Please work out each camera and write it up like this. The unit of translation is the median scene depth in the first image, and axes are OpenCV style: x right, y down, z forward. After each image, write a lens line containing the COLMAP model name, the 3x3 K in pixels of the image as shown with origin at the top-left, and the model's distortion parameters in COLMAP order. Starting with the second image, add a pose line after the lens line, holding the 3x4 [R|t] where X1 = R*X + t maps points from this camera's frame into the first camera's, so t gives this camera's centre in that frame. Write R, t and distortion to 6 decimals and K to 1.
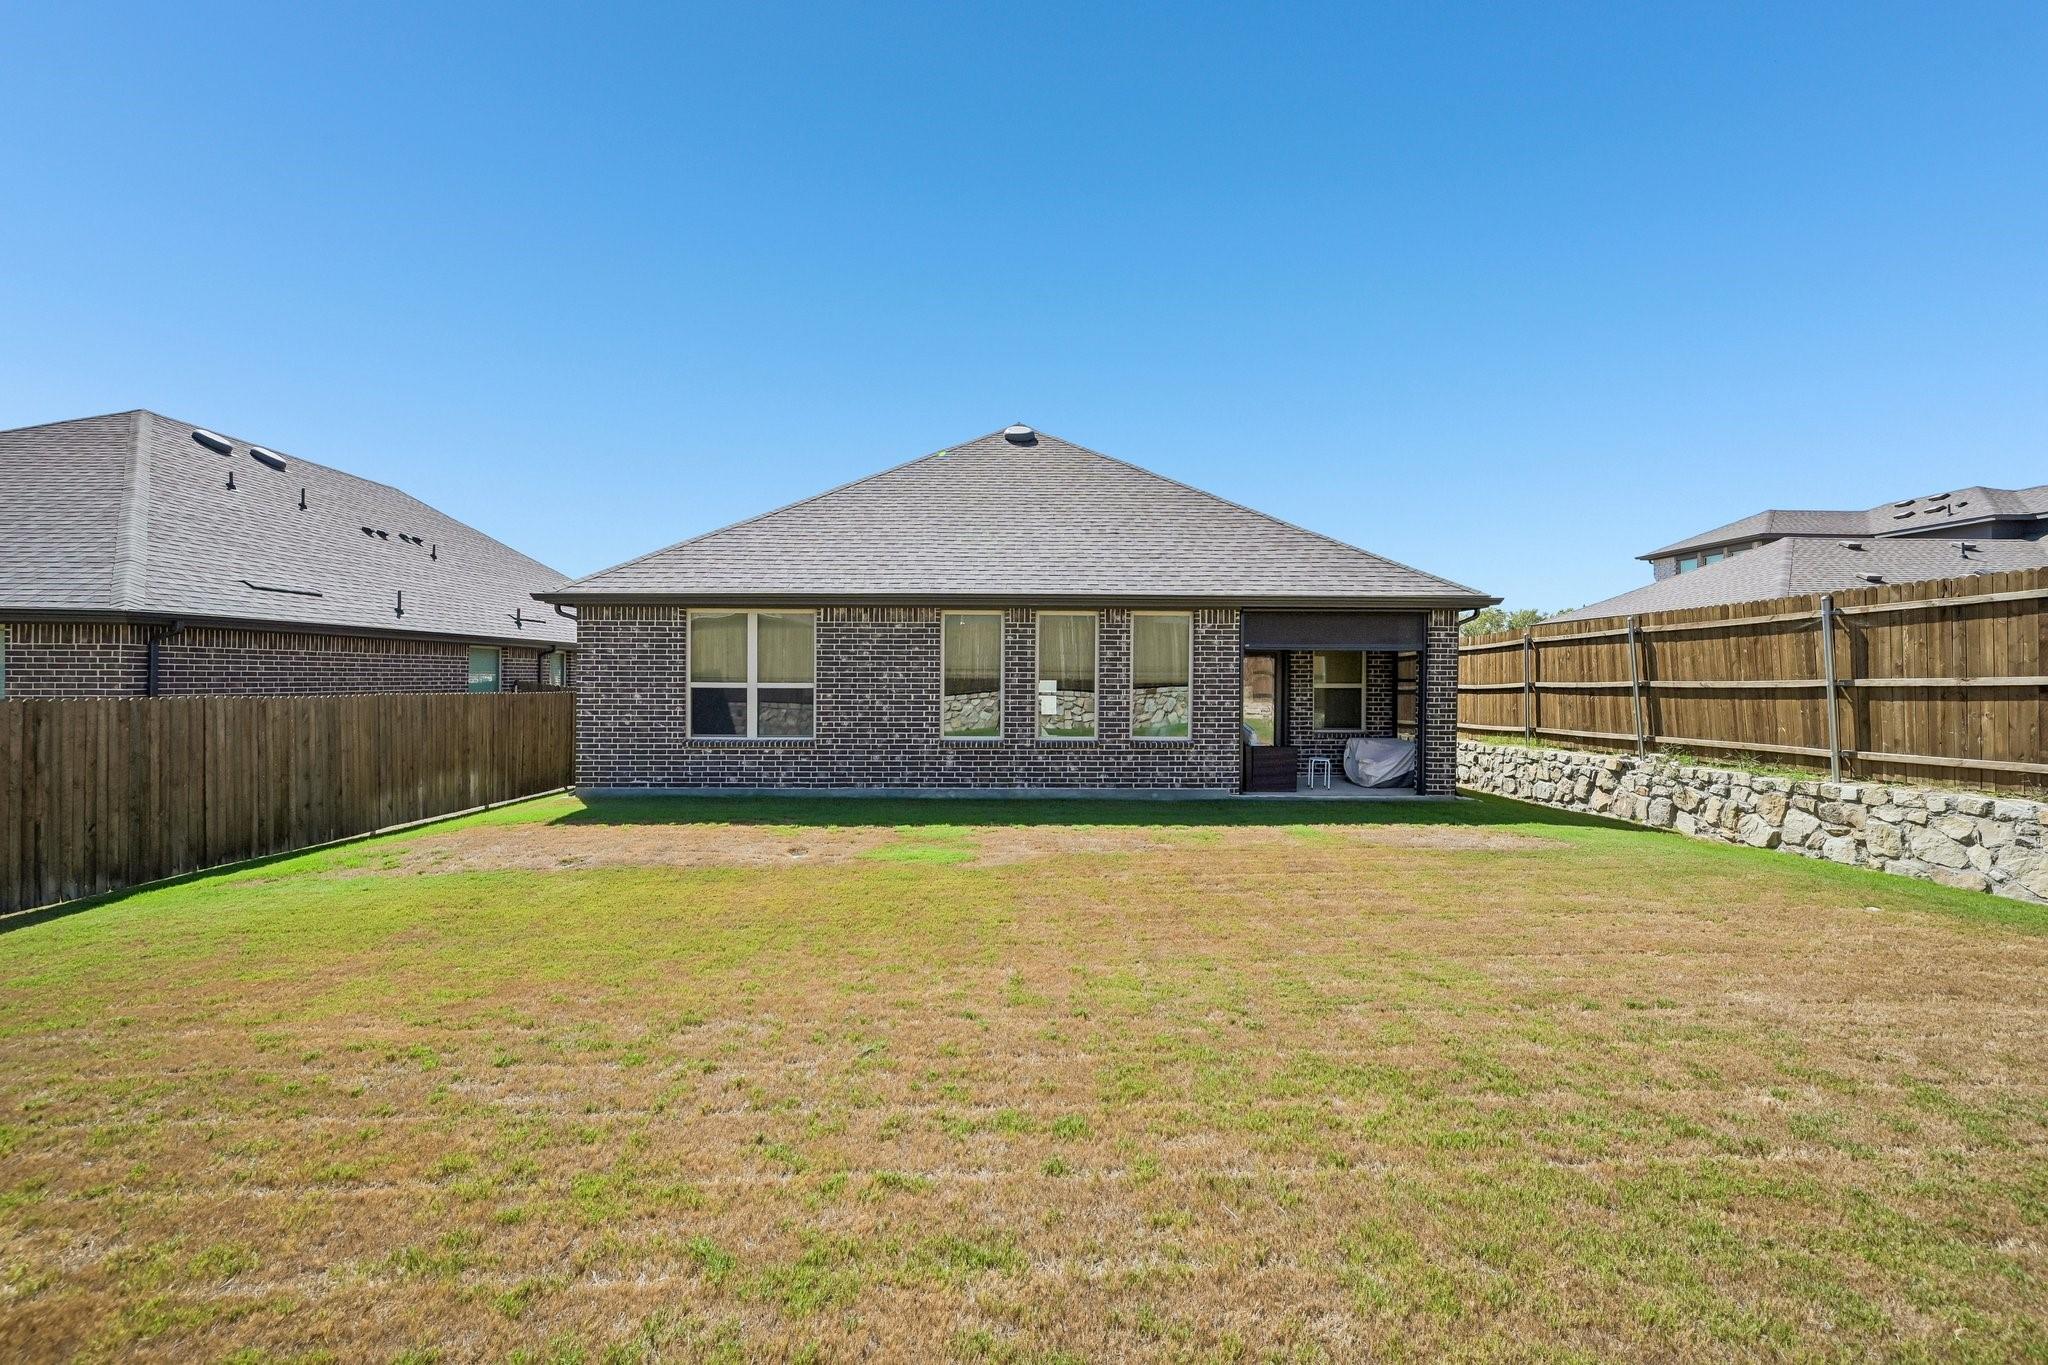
lens RADIAL K [[830.2, 0, 1024.1], [0, 830.2, 690.3], [0, 0, 1]] dist [-0.000824, 0.000355]
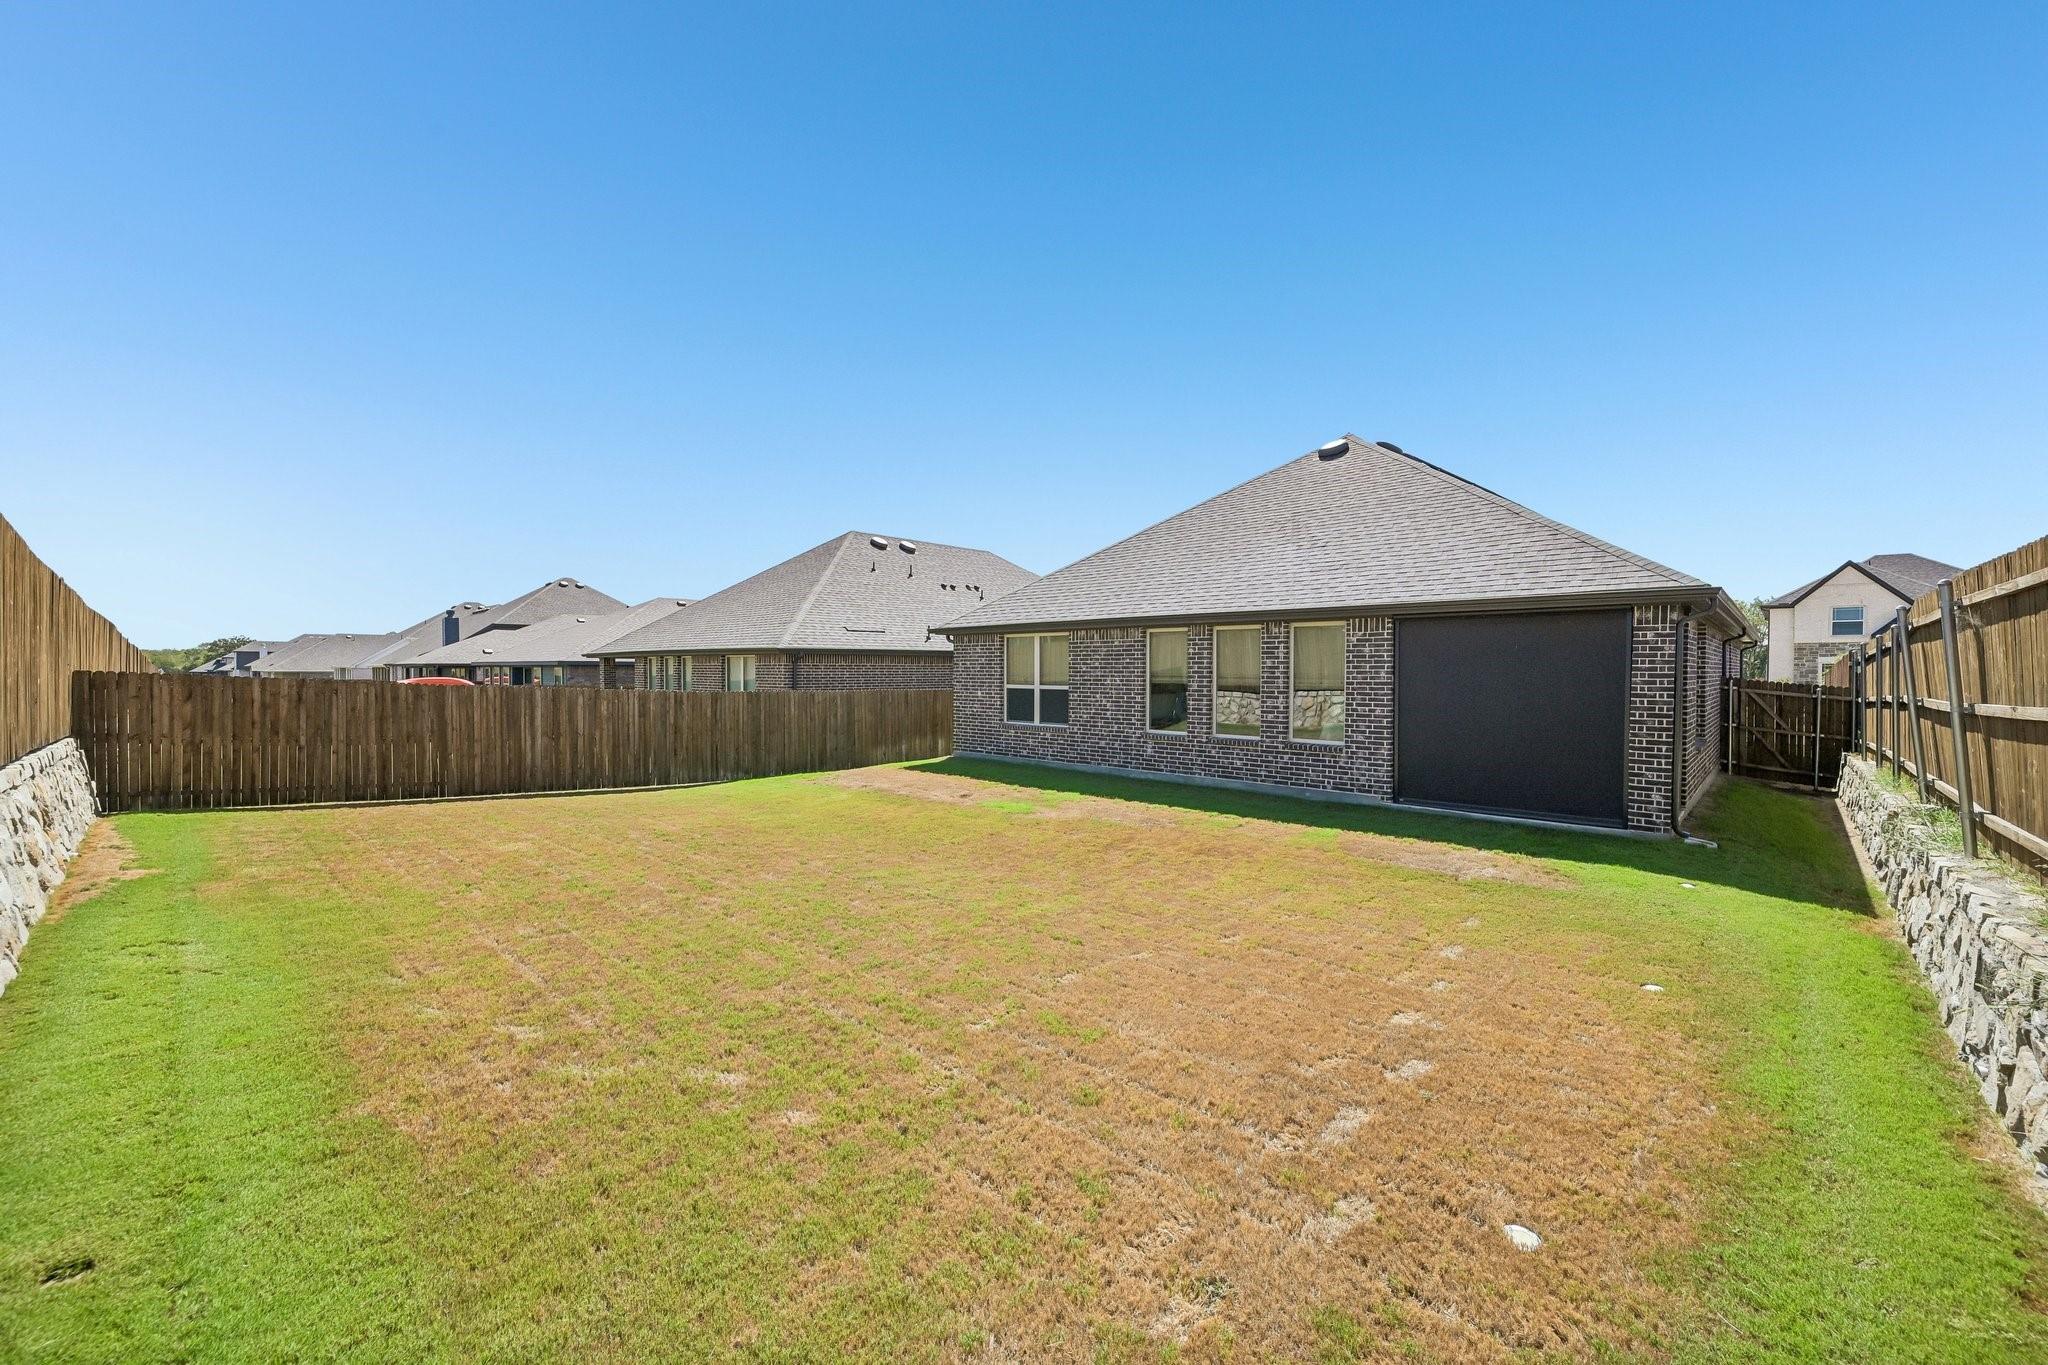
lens RADIAL K [[830.2, 0, 1032.9], [0, 830.2, 675.5], [0, 0, 1]] dist [-0.000824, 0.000355]
pose [[0.702580, 0.002298, -0.711601, 0.675378], [-0.008522, 0.999950, -0.005185, -0.018187], [0.711554, 0.009708, 0.702565, -0.003207]]
